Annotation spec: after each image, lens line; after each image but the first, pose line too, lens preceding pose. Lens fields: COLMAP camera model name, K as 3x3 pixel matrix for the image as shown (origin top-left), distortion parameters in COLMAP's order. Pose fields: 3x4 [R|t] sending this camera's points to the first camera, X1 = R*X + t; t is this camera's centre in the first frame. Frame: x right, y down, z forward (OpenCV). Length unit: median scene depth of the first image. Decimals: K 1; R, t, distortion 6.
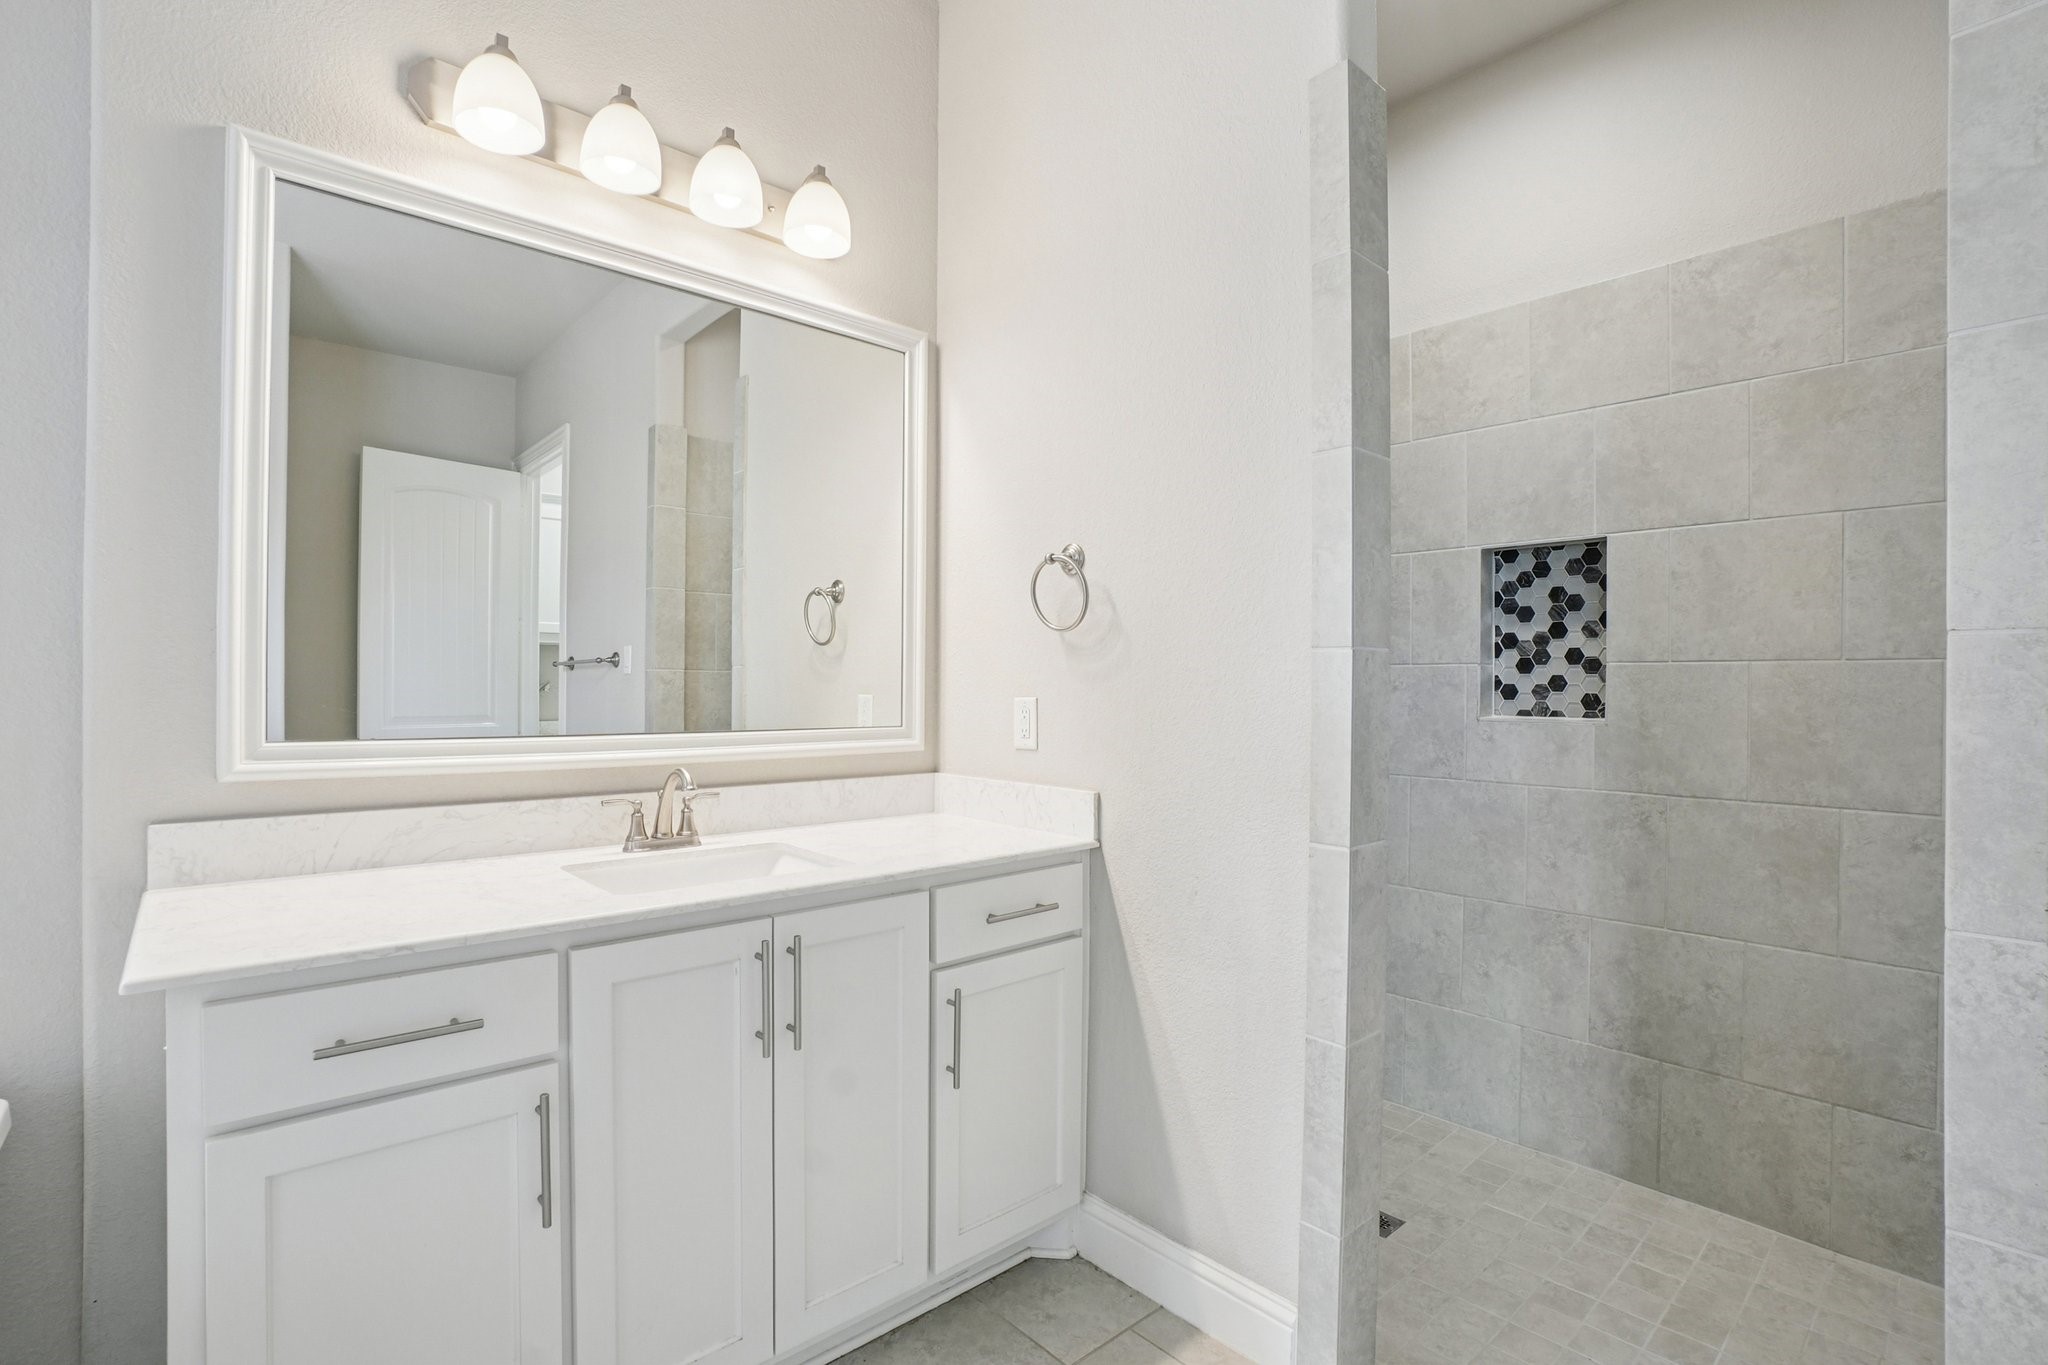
lens RADIAL K [[939.1, 0, 1030.8], [0, 939.1, 701.5], [0, 0, 1]] dist [-0.054582, 0.000320]
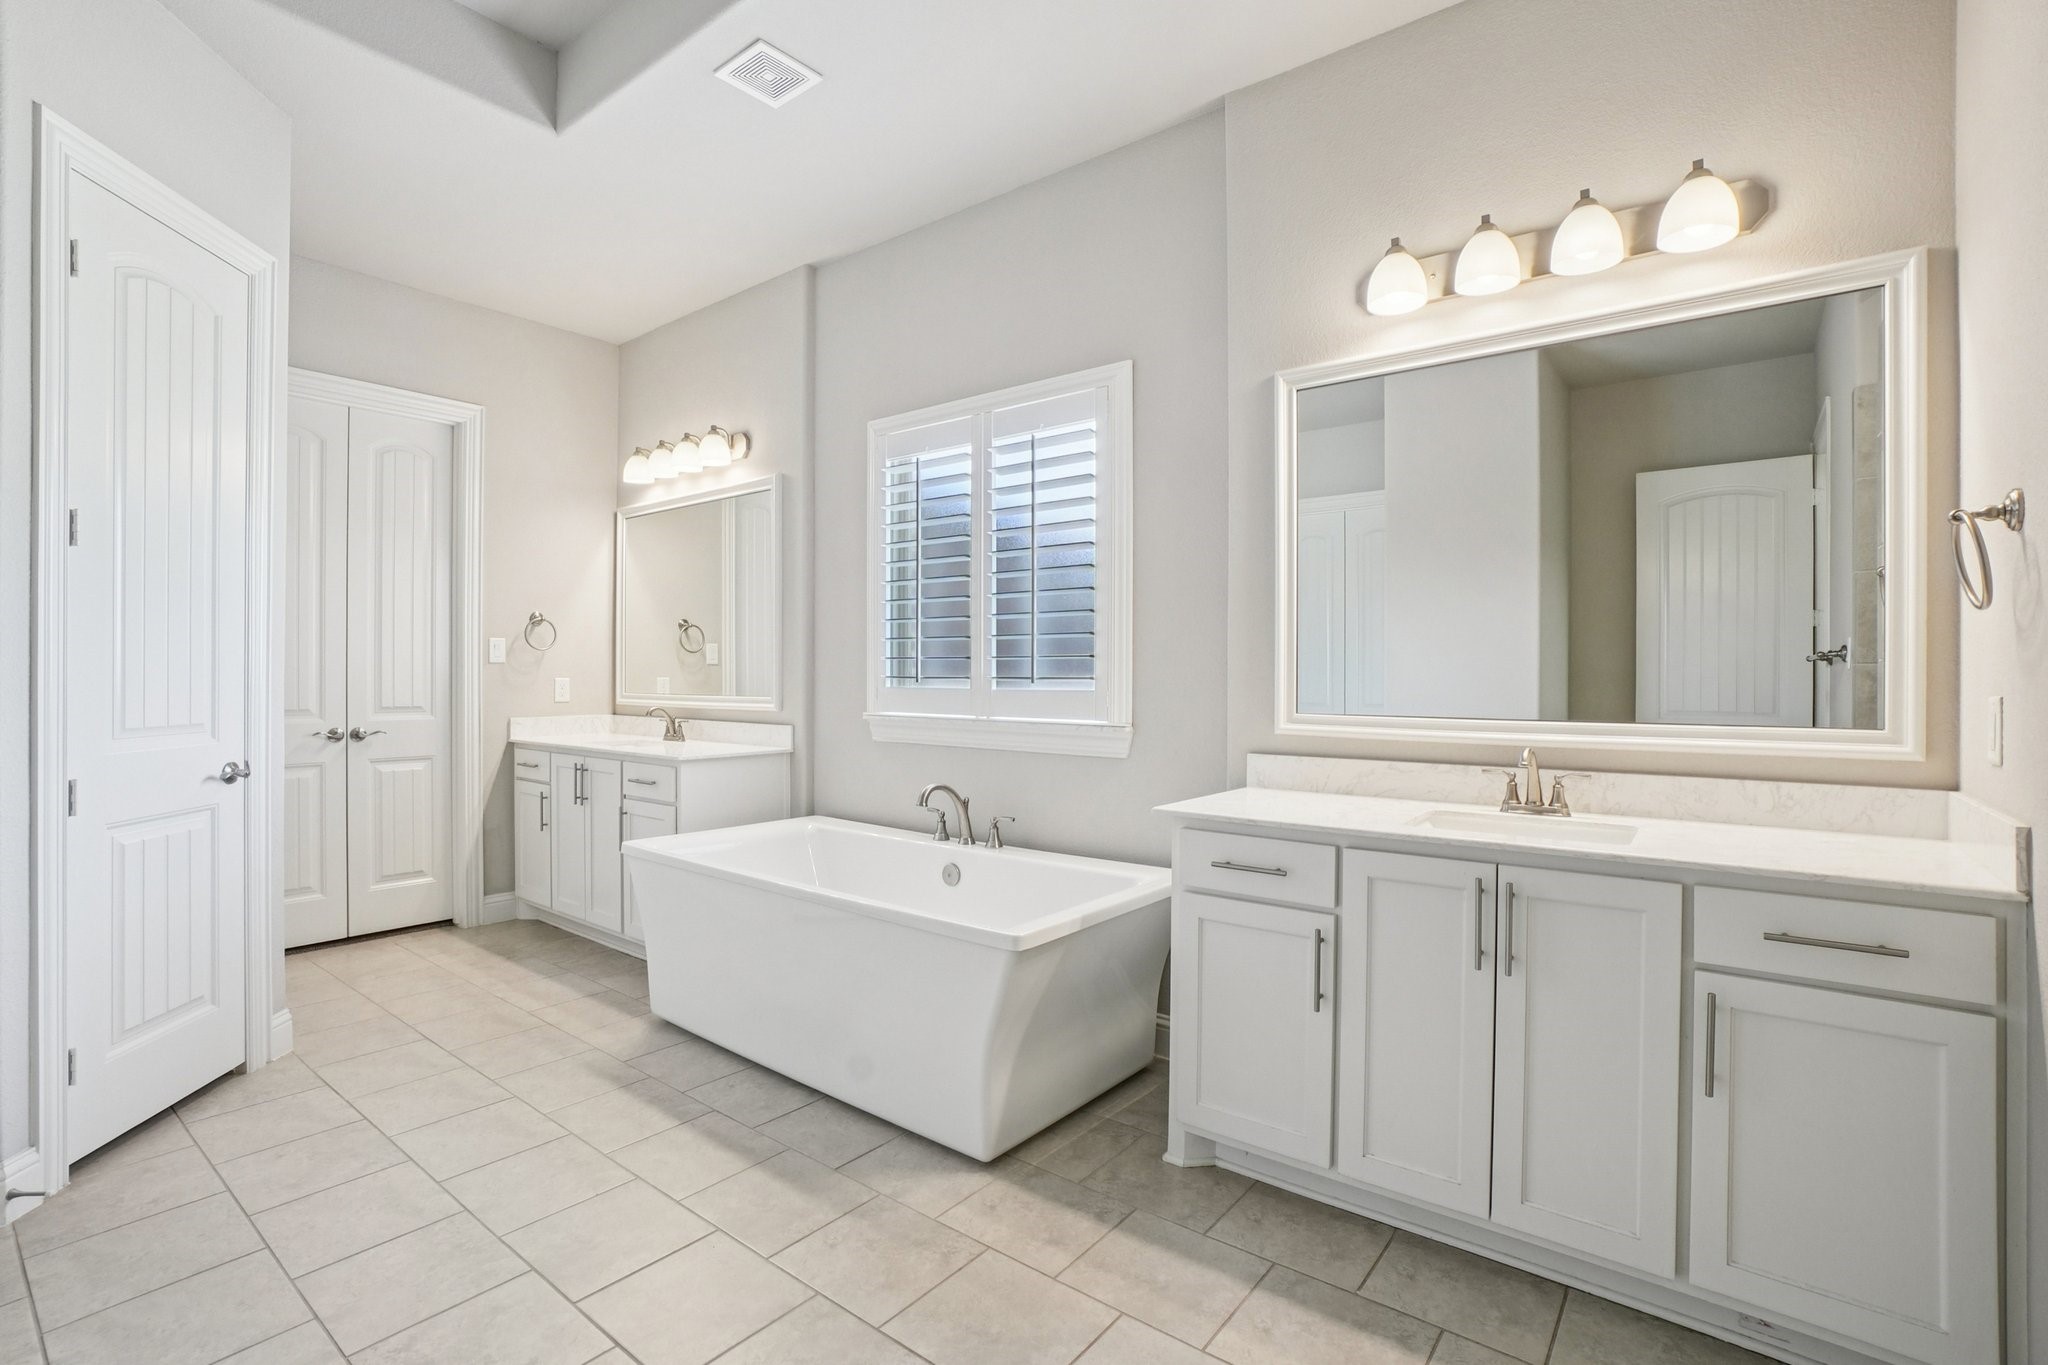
lens RADIAL K [[949.2, 0, 983.3], [0, 949.2, 674.6], [0, 0, 1]] dist [-0.024578, 0.000400]
pose [[0.144507, -0.008868, -0.989464, 0.674347], [-0.018468, 0.999761, -0.011657, 0.002076], [0.989331, 0.019958, 0.144309, 0.095641]]
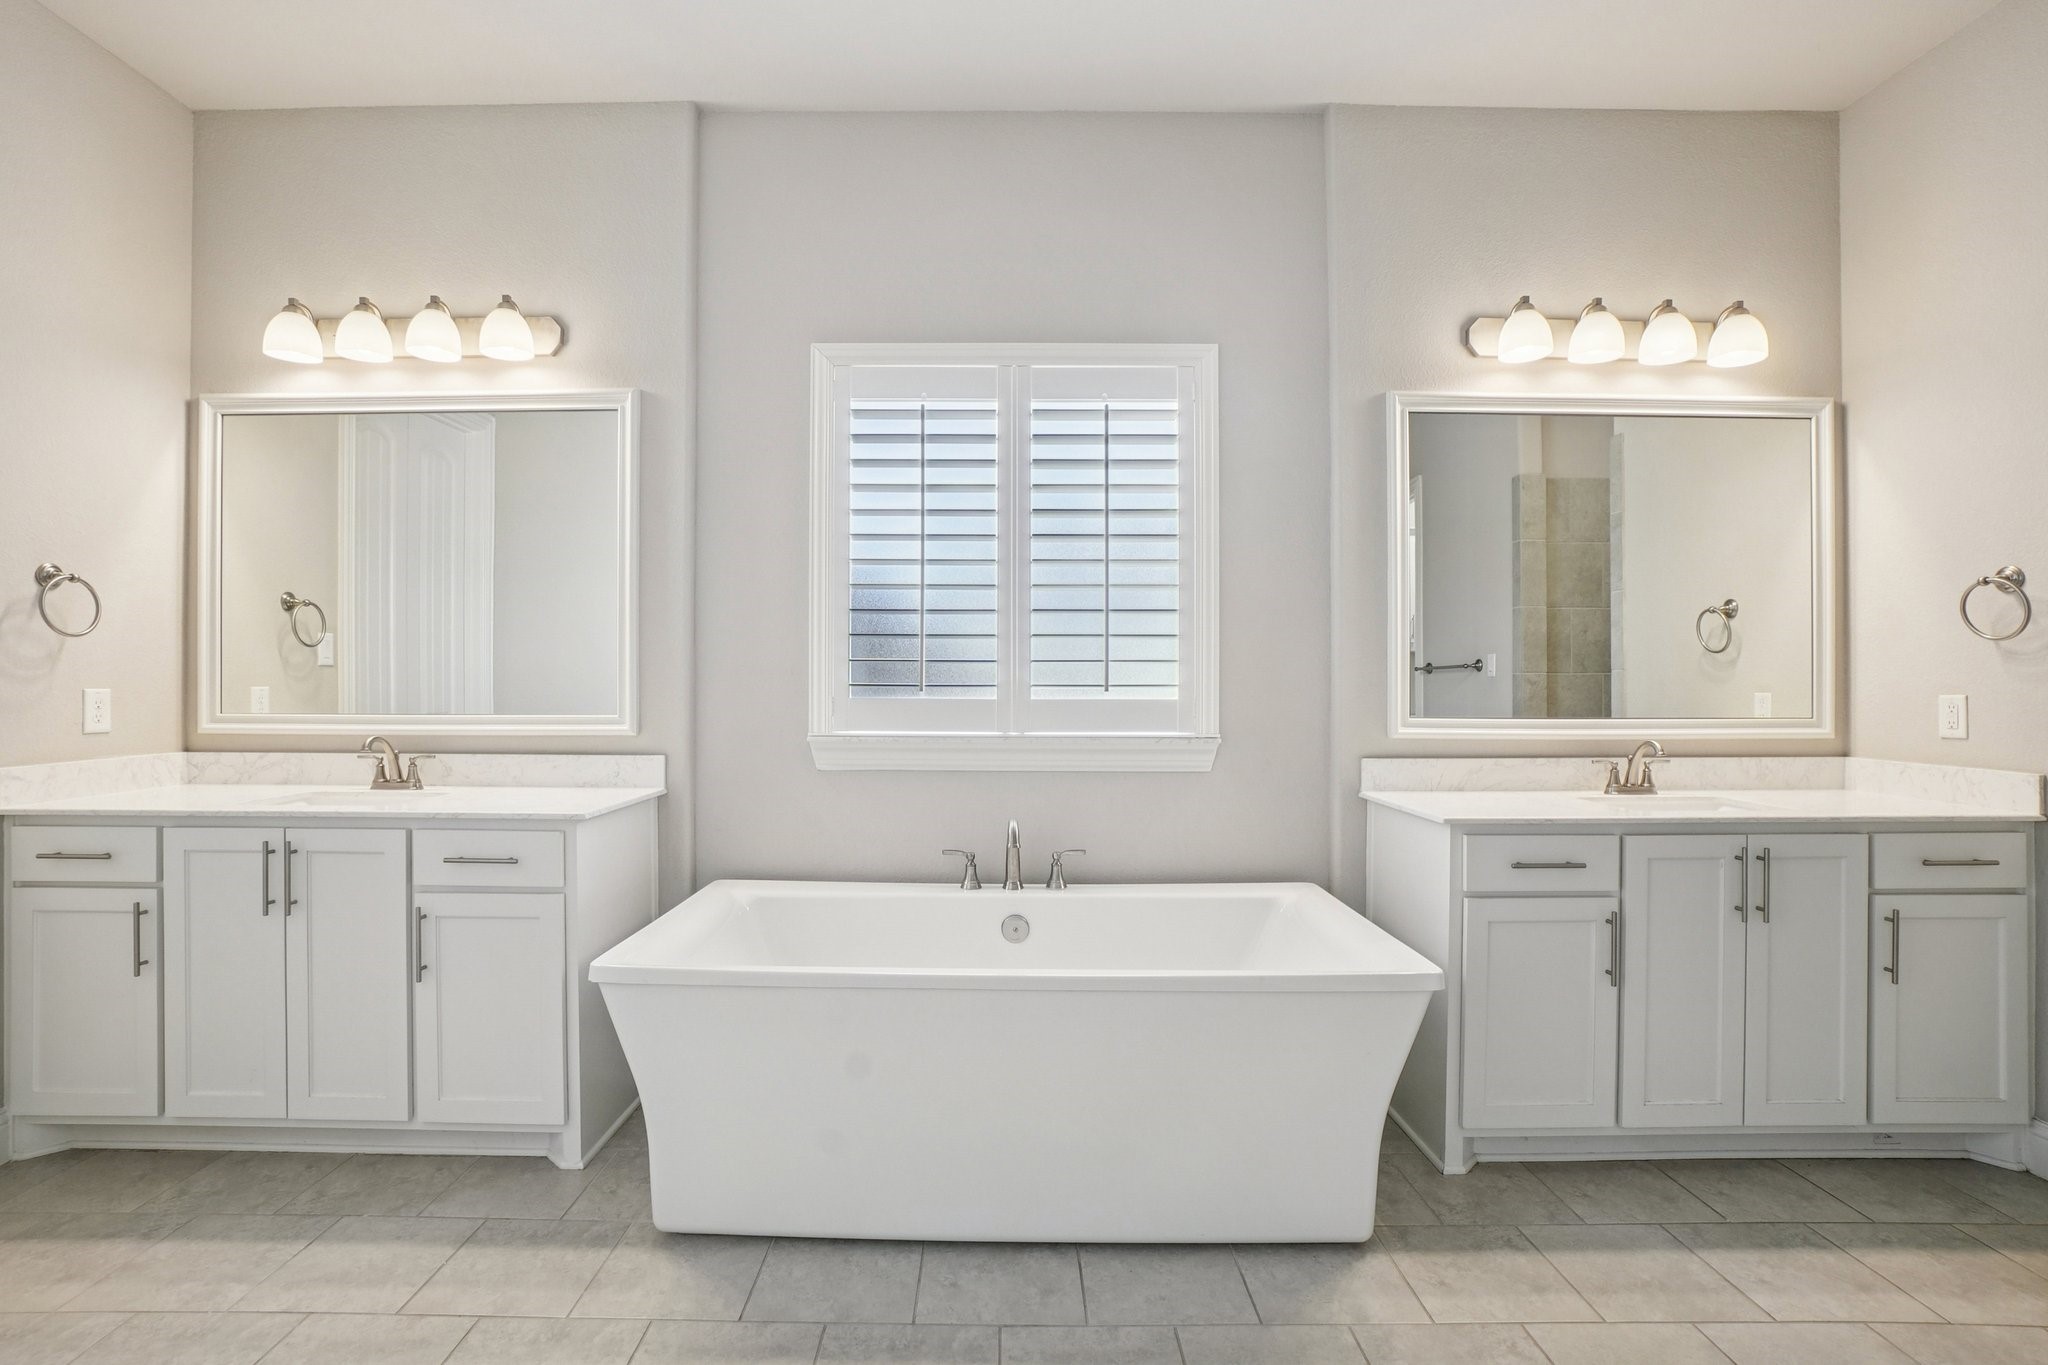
lens RADIAL K [[963.2, 0, 1024.0], [0, 963.2, 682.5], [0, 0, 1]] dist [-0.043379, 0.020112]
pose [[0.739300, -0.007387, -0.673336, -0.079866], [-0.006155, 0.999824, -0.017727, 0.009426], [0.673349, 0.017250, 0.739124, -0.751982]]
